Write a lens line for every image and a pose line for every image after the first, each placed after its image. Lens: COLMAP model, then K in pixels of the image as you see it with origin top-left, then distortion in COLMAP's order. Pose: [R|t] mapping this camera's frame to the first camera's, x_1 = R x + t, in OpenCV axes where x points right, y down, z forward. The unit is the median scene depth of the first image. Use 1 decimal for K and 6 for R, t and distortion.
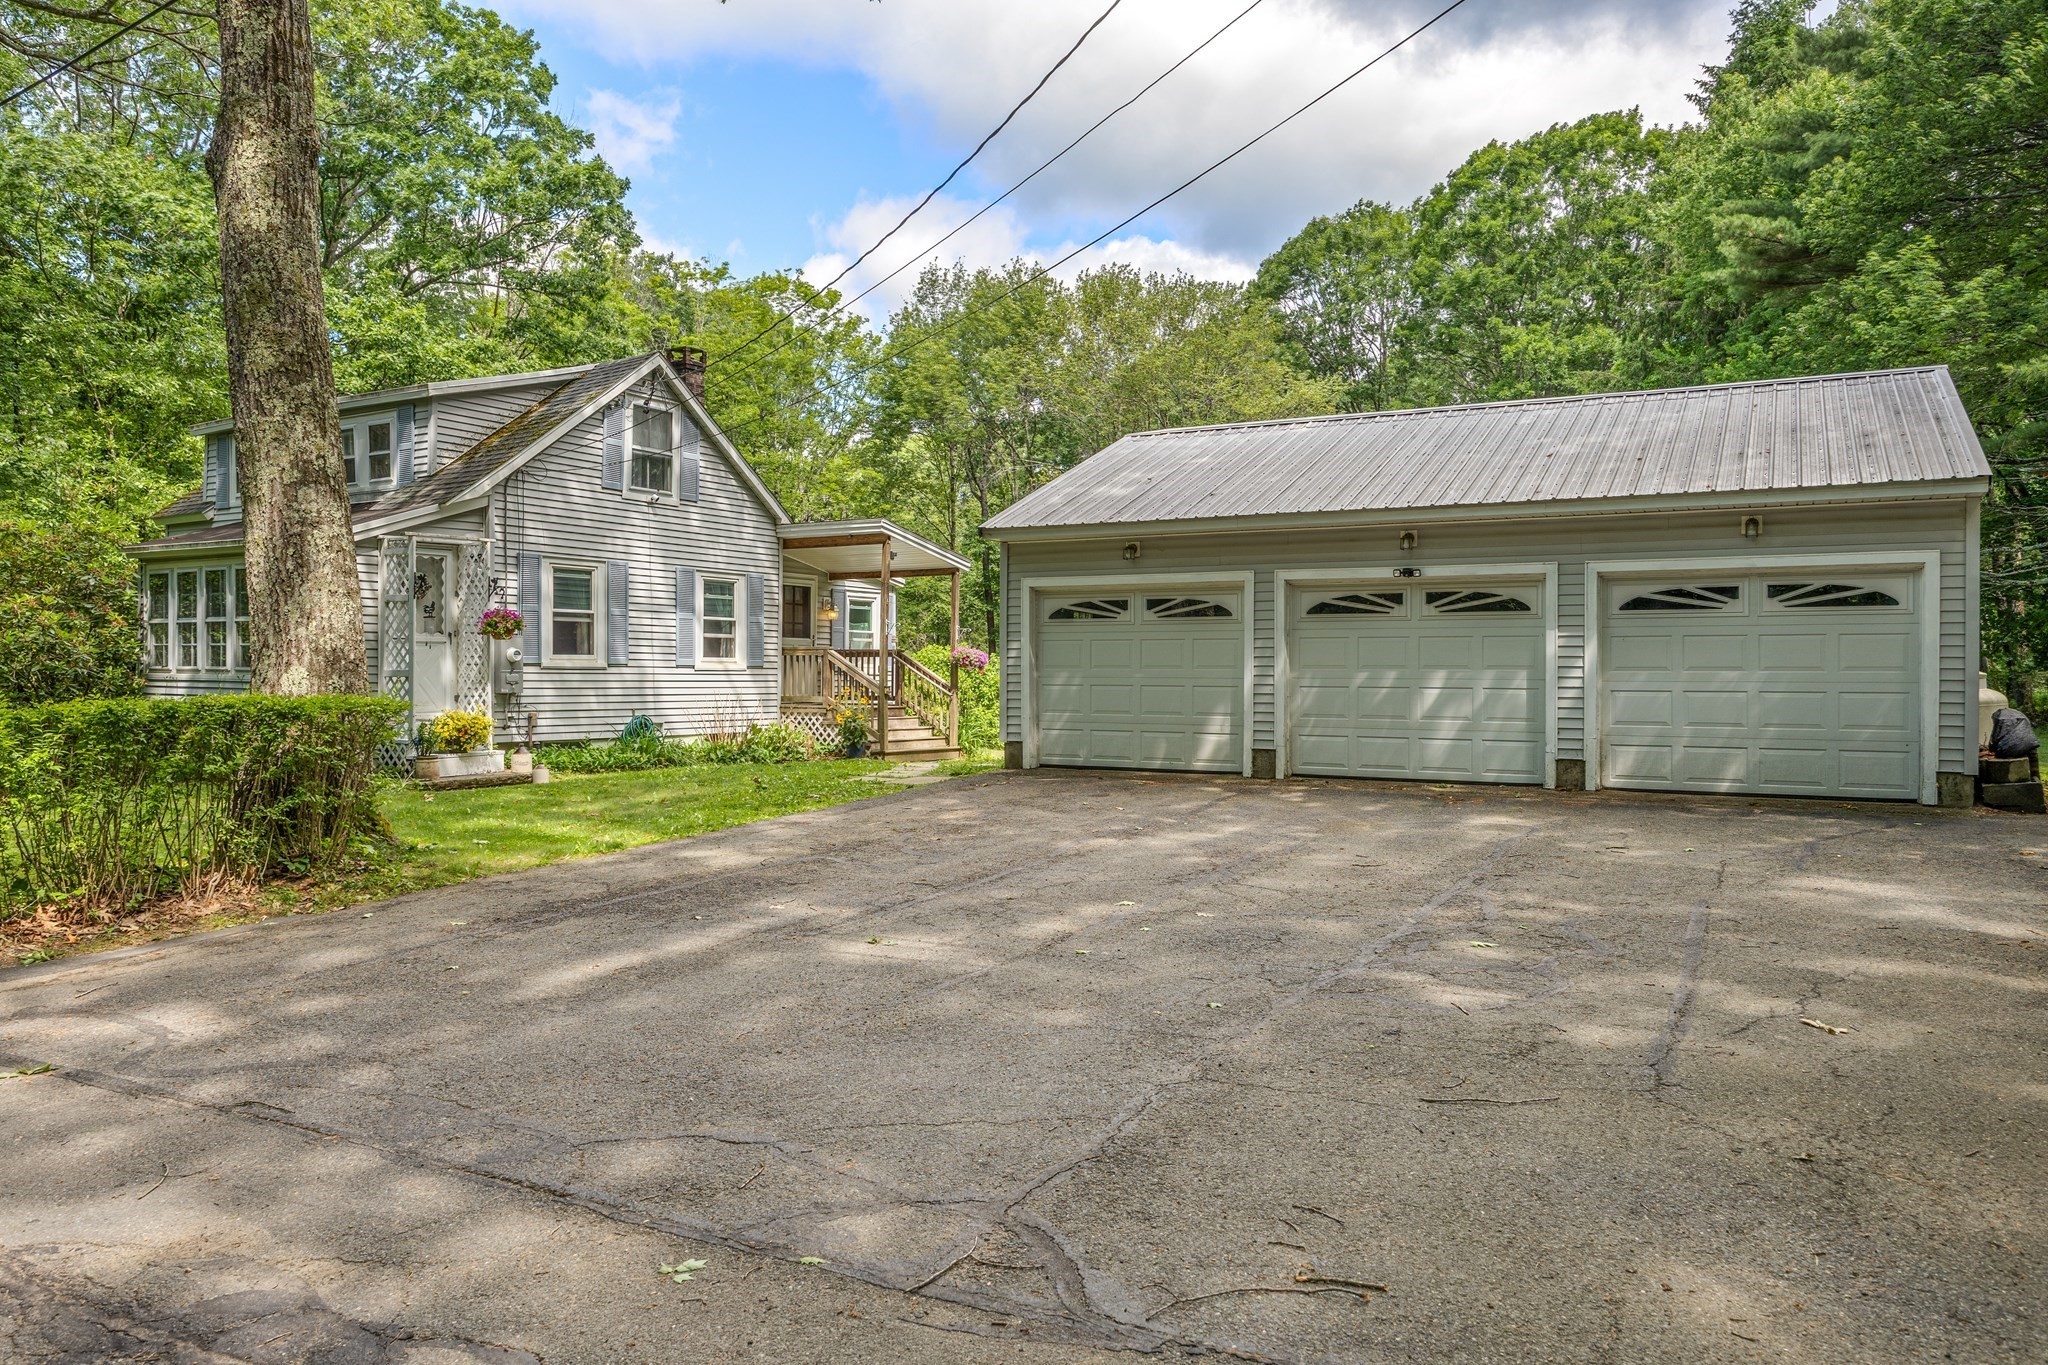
lens RADIAL K [[1313.5, 0, 1025.2], [0, 1313.5, 676.0], [0, 0, 1]] dist [-0.035523, 0.001205]
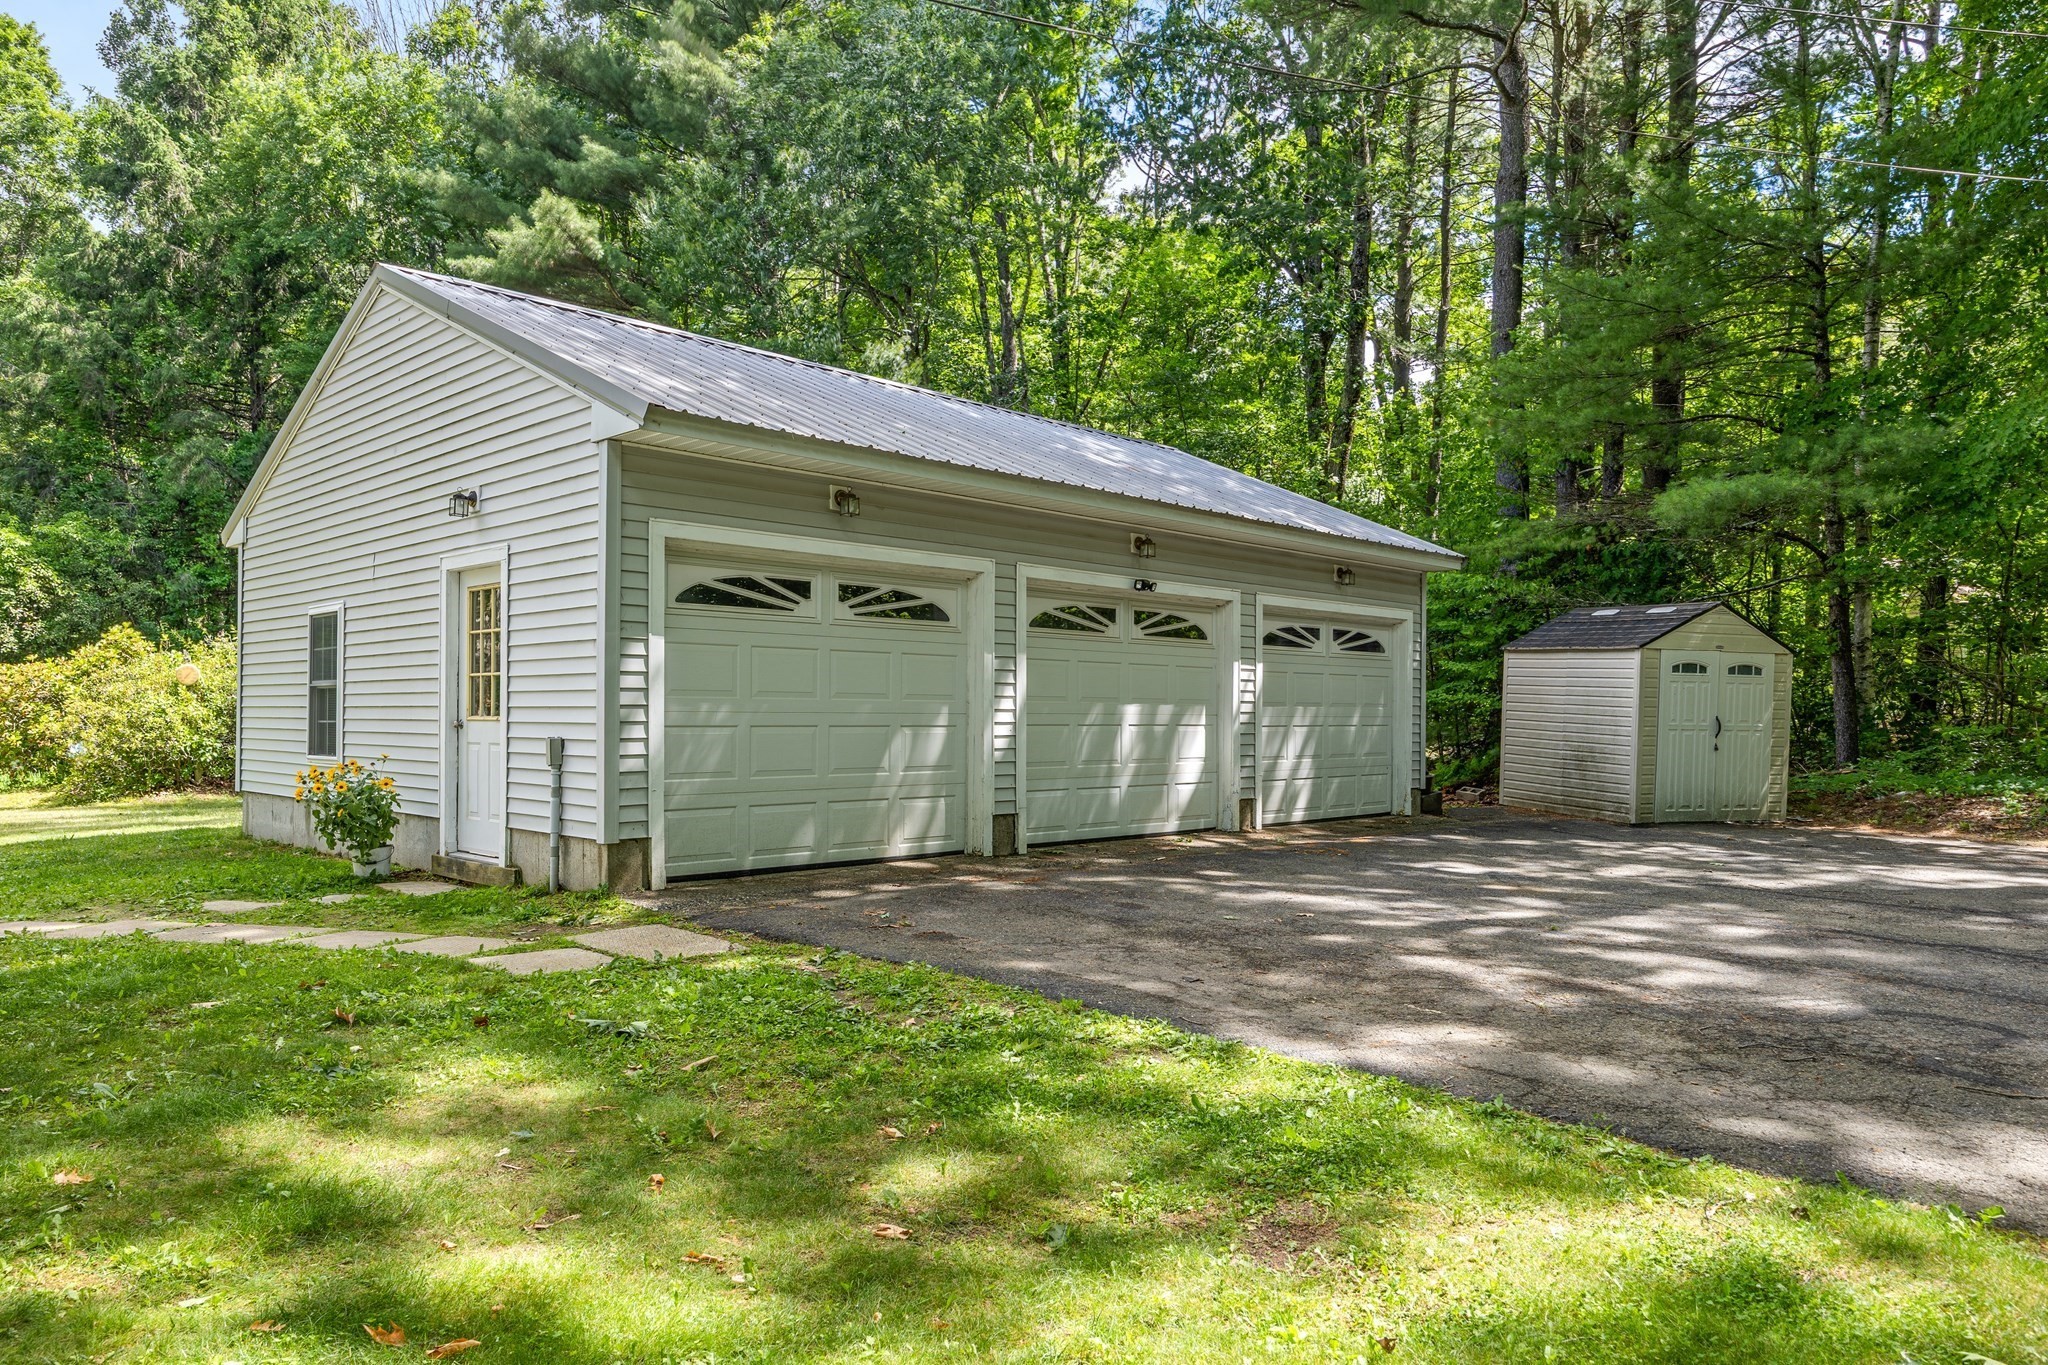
lens RADIAL K [[1346.1, 0, 1025.2], [0, 1346.1, 722.5], [0, 0, 1]] dist [0.001290, 0.001666]
pose [[0.270749, -0.009021, 0.962608, -0.410023], [-0.005878, 0.999922, 0.011024, -0.001731], [-0.962632, -0.008643, 0.270675, 0.640596]]
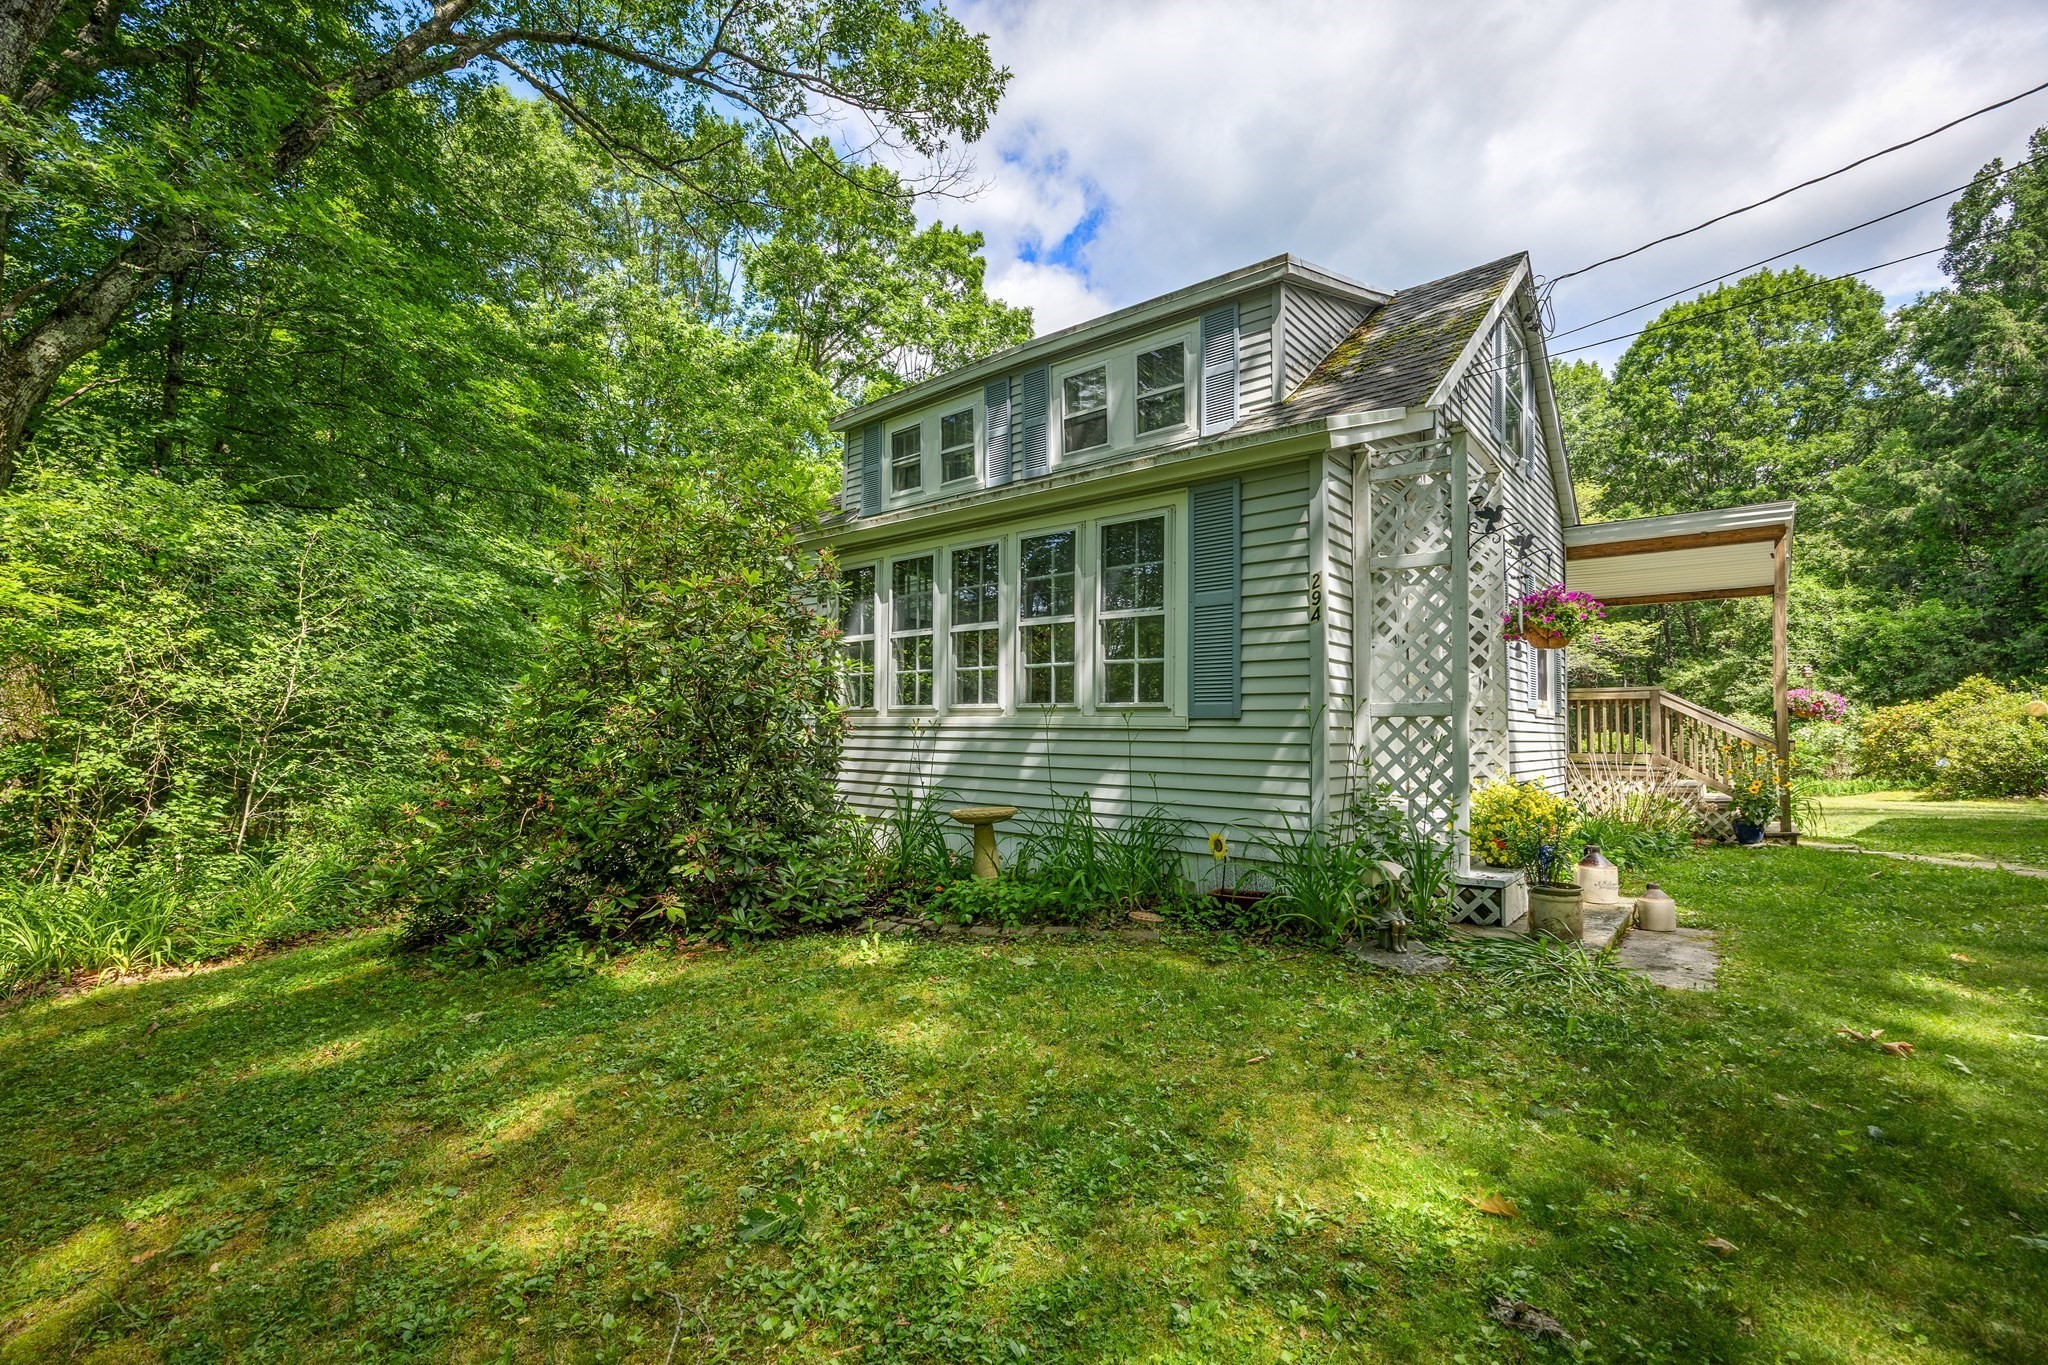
lens RADIAL K [[861.3, 0, 1034.0], [0, 861.3, 705.7], [0, 0, 1]] dist [-0.016726, -0.000051]
pose [[0.991368, -0.001114, -0.131105, -0.495050], [-0.003267, 0.999444, -0.033196, 0.005822], [0.131069, 0.033338, 0.990813, 0.550724]]
